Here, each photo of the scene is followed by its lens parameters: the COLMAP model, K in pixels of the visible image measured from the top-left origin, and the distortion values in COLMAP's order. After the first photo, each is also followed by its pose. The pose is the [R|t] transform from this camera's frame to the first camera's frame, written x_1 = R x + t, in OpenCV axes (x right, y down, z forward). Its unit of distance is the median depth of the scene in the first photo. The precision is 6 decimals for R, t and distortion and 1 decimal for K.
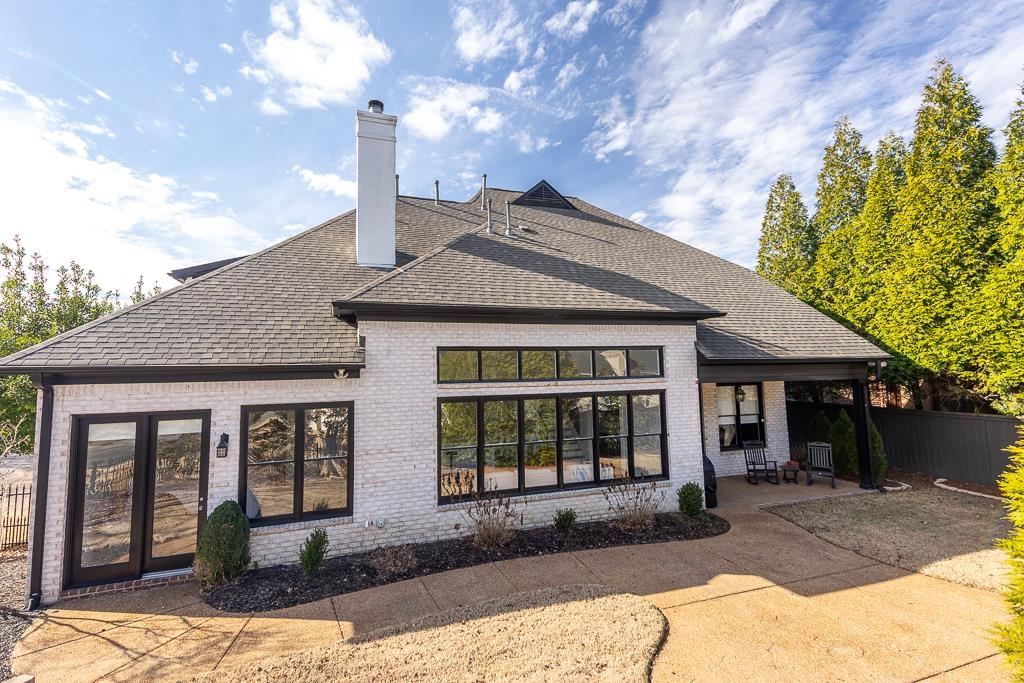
lens RADIAL K [[472.8, 0, 512.0], [0, 472.8, 341.5], [0, 0, 1]] dist [0.061318, -0.022109]
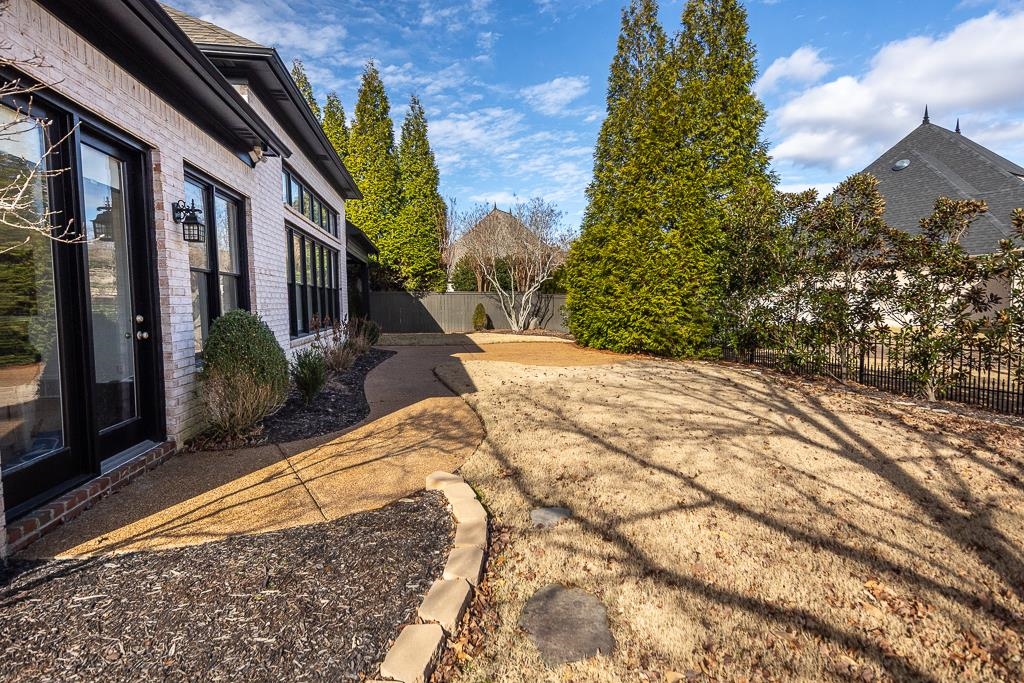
lens RADIAL K [[472.8, 0, 512.0], [0, 472.8, 341.5], [0, 0, 1]] dist [0.061318, -0.022109]
pose [[0.132595, -0.057323, 0.989511, -0.947863], [-0.081499, 0.994315, 0.068522, 0.245998], [-0.987814, -0.089730, 0.127170, 0.467872]]
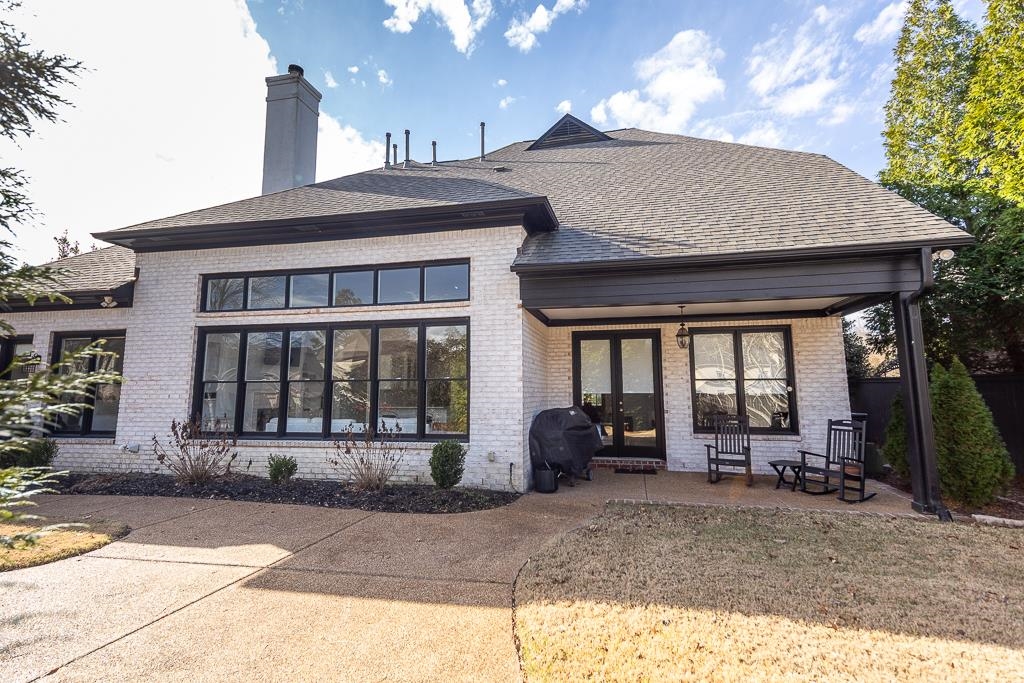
lens RADIAL K [[472.8, 0, 512.0], [0, 472.8, 341.5], [0, 0, 1]] dist [0.061318, -0.022109]
pose [[0.855418, -0.034627, -0.516780, 0.910664], [0.020092, 0.999230, -0.033695, 0.198926], [0.517549, 0.018440, 0.855455, 0.513315]]
